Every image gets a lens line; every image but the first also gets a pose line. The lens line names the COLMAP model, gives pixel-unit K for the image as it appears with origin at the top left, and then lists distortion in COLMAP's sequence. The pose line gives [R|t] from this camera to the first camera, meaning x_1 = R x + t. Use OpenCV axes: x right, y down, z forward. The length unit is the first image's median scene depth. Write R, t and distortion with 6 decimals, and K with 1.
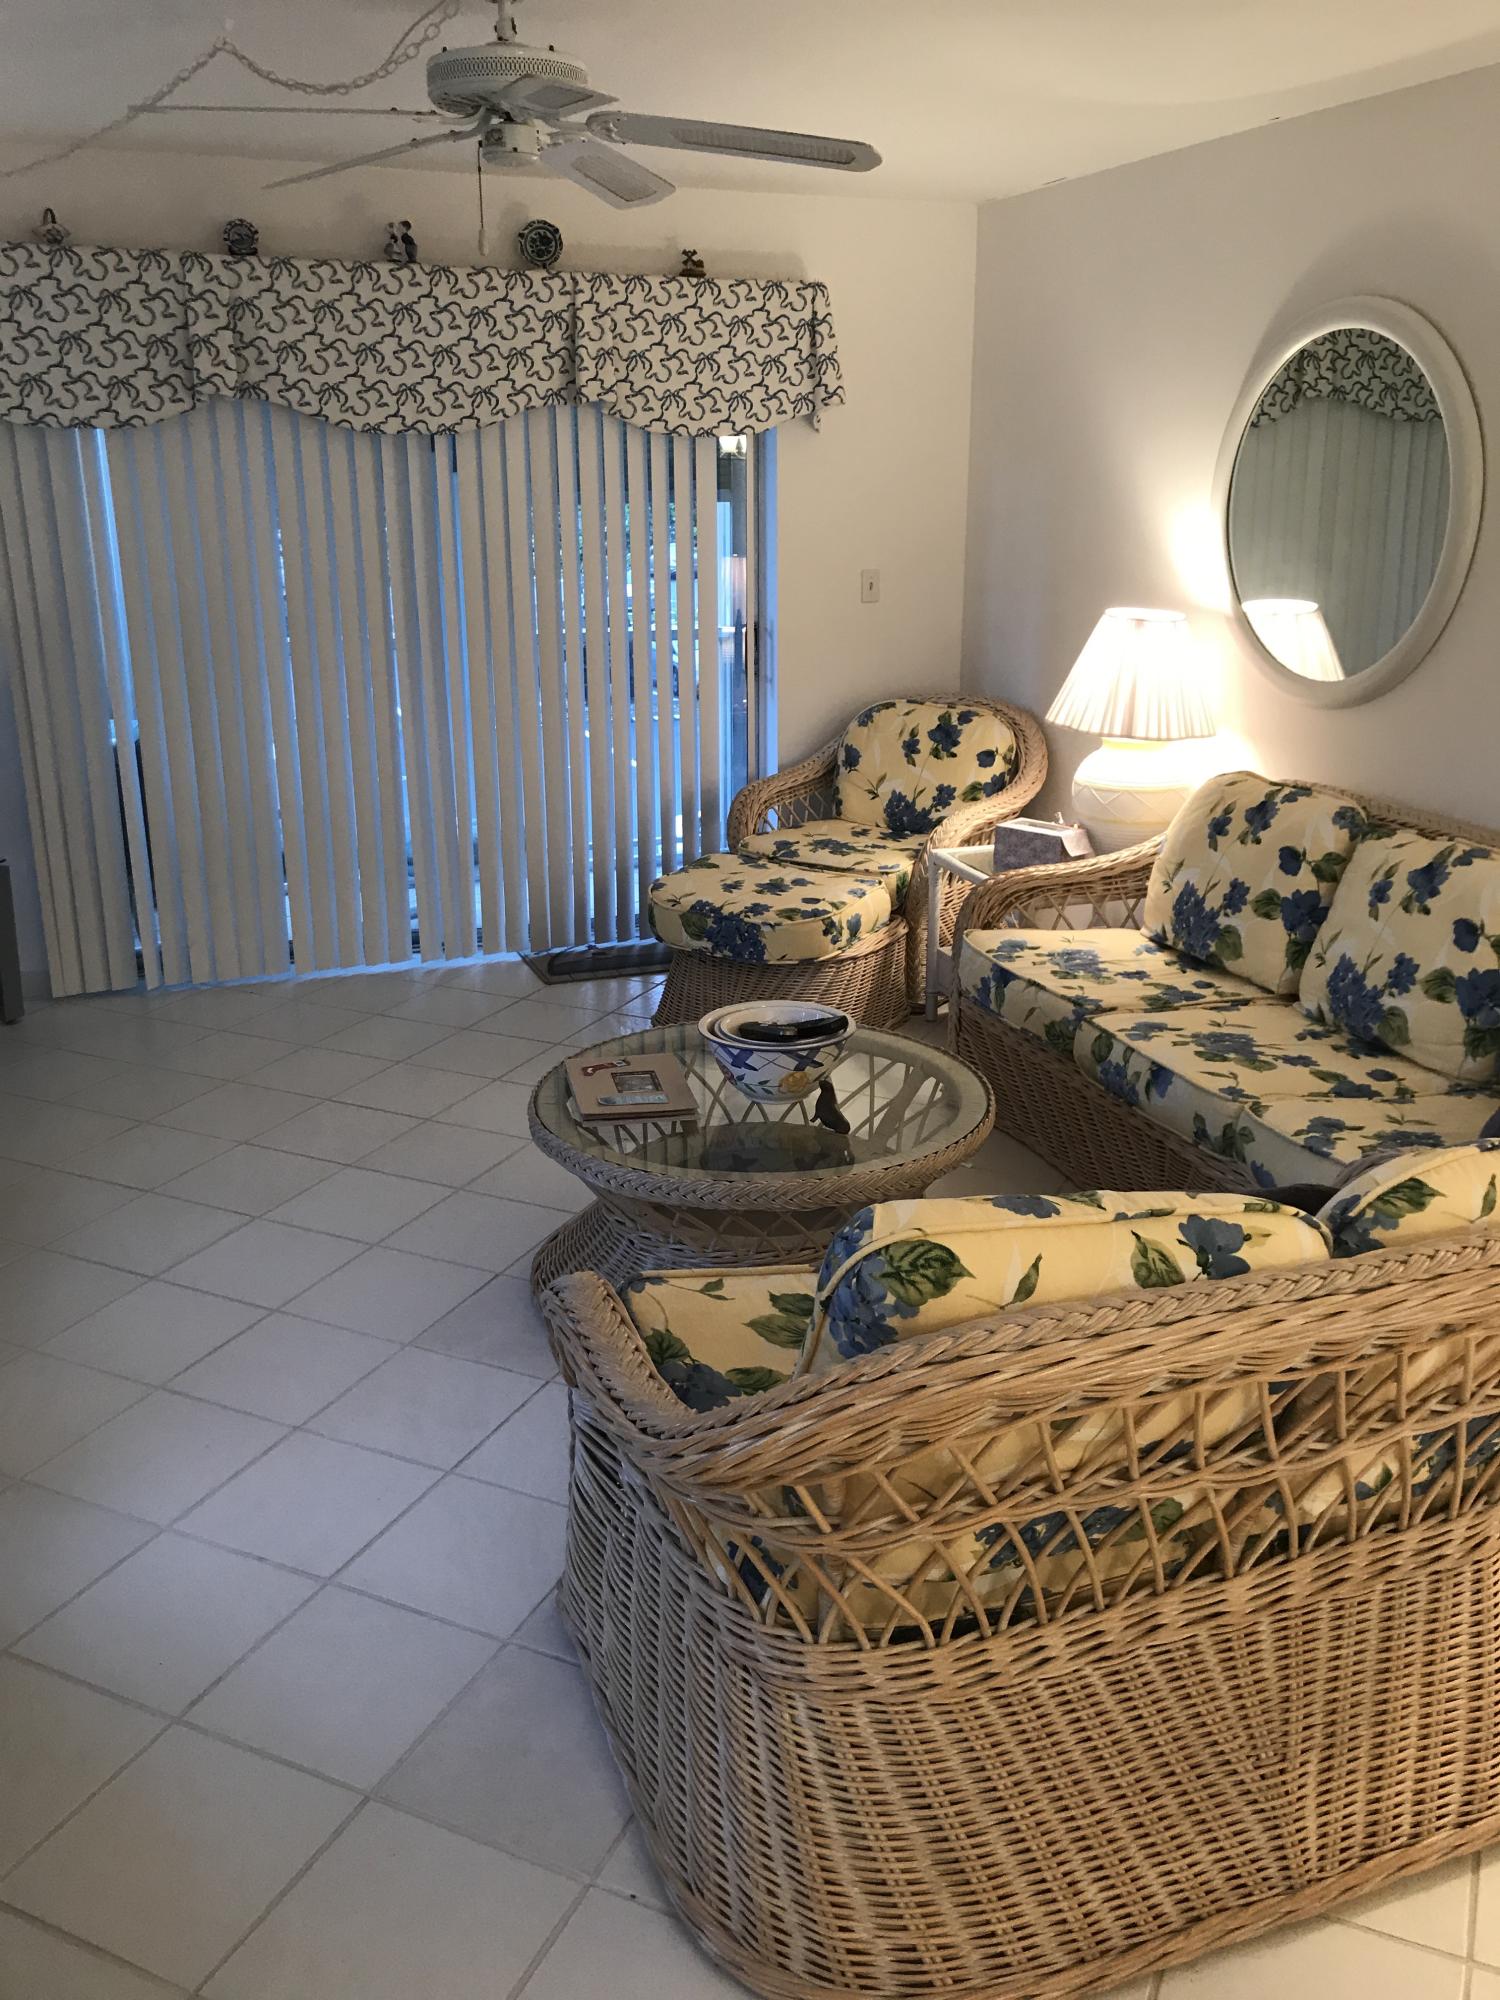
lens RADIAL K [[1679.3, 0, 746.4], [0, 1679.3, 996.2], [0, 0, 1]] dist [0.032053, -0.025023]
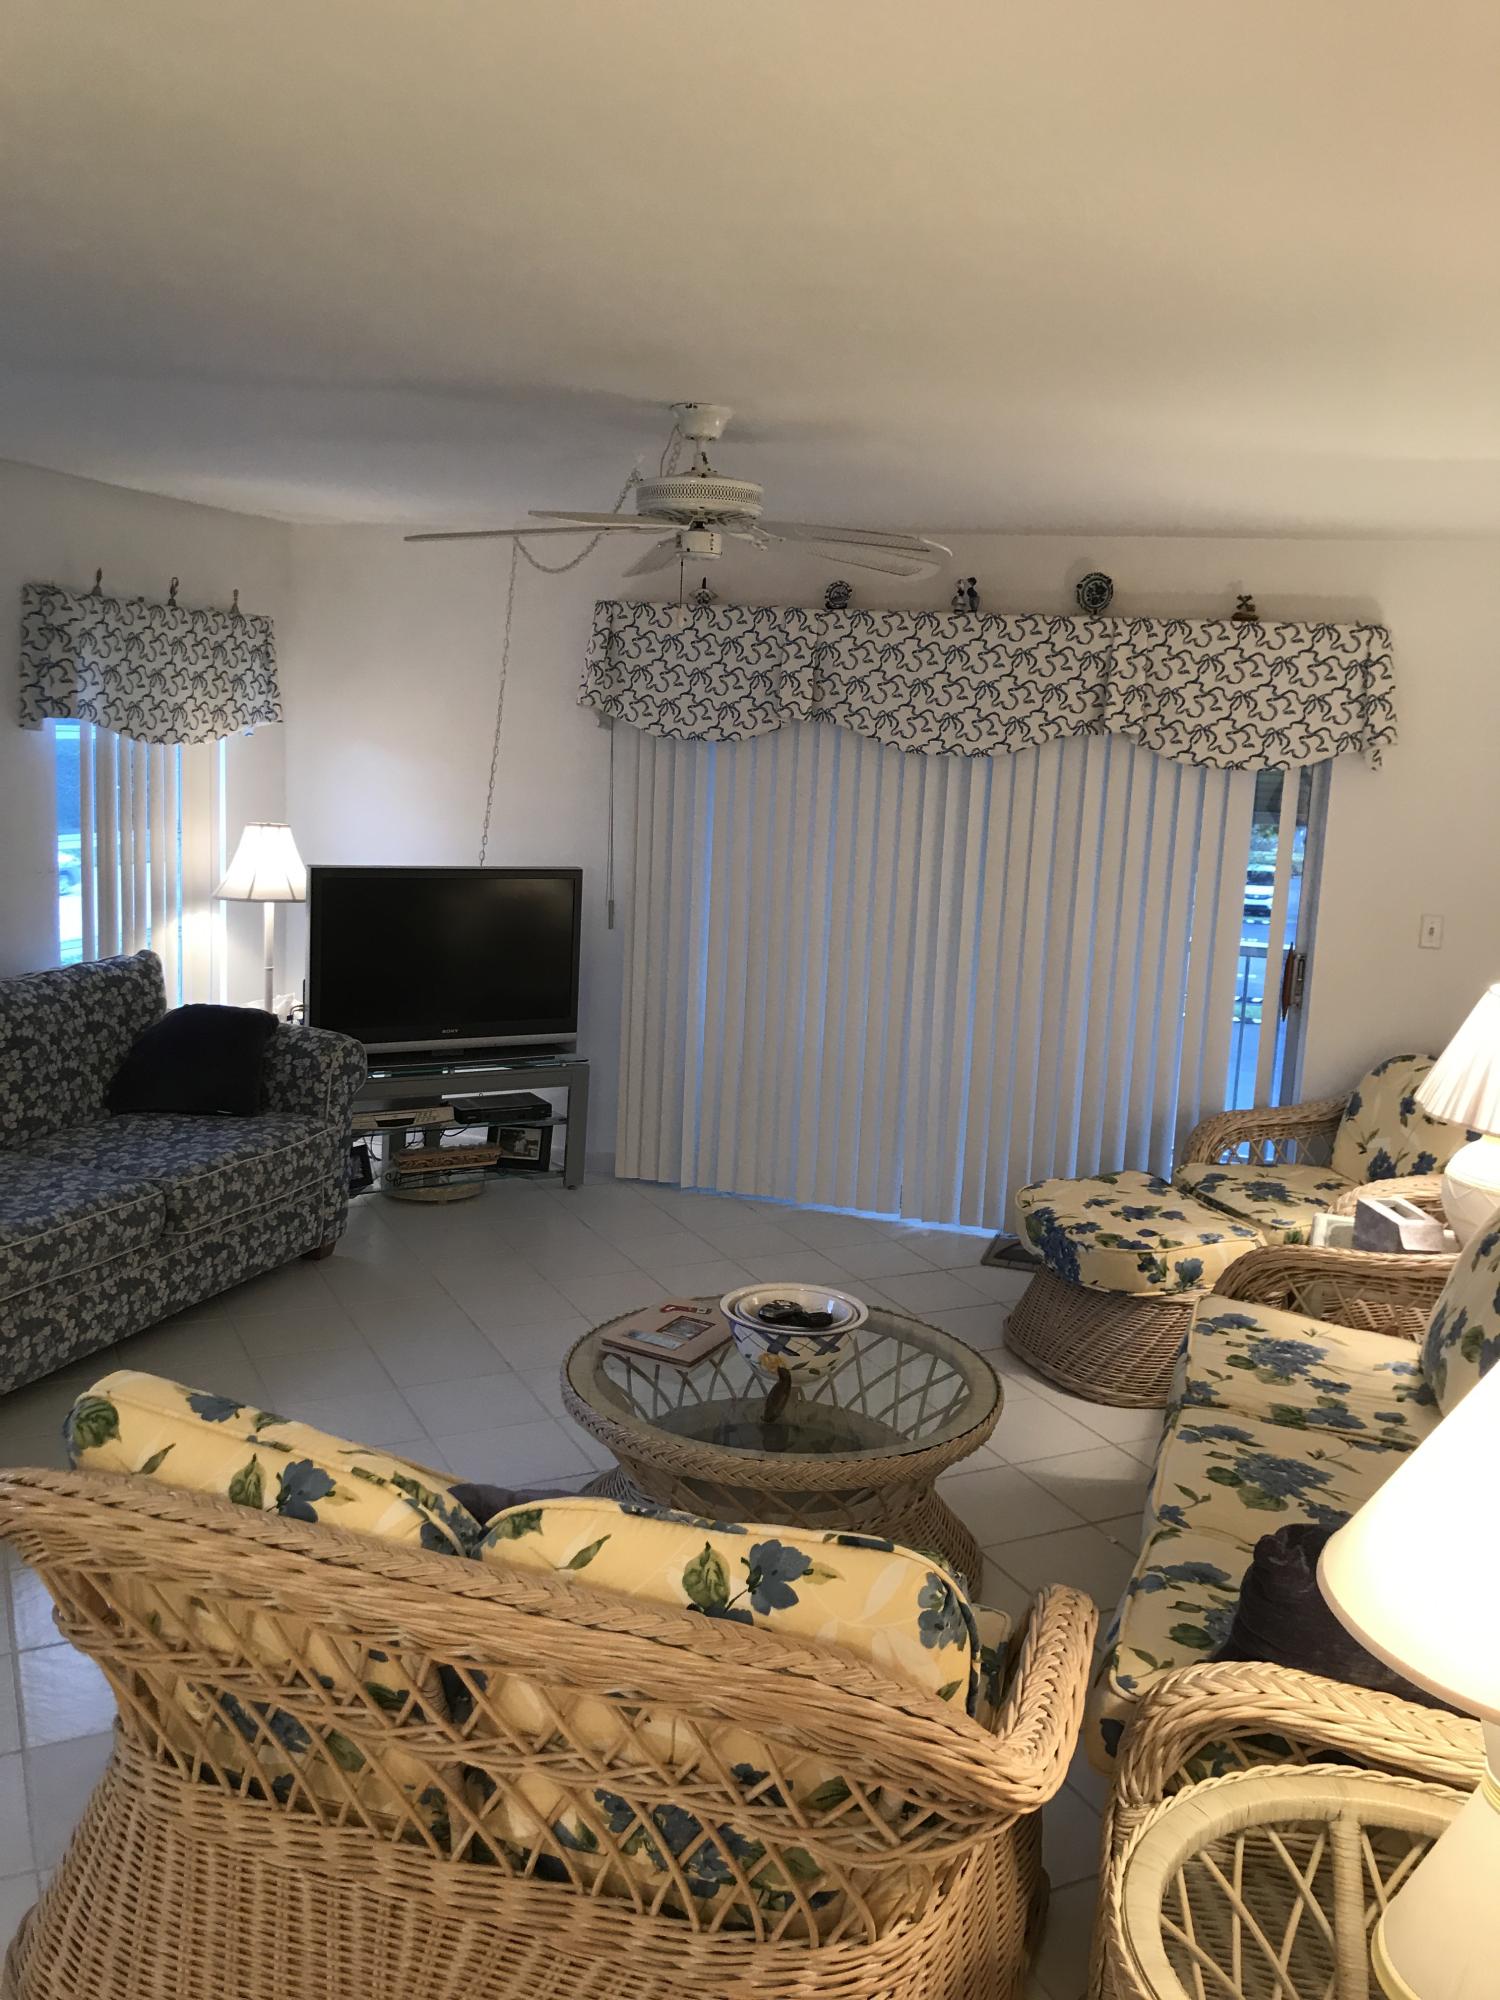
lens RADIAL K [[1679.3, 0, 744.3], [0, 1679.3, 1005.9], [0, 0, 1]] dist [0.032053, -0.025023]
pose [[0.772156, 0.142644, -0.619216, 0.436470], [-0.234014, 0.969824, -0.068402, -0.062500], [0.590773, 0.197722, 0.782236, 0.070552]]
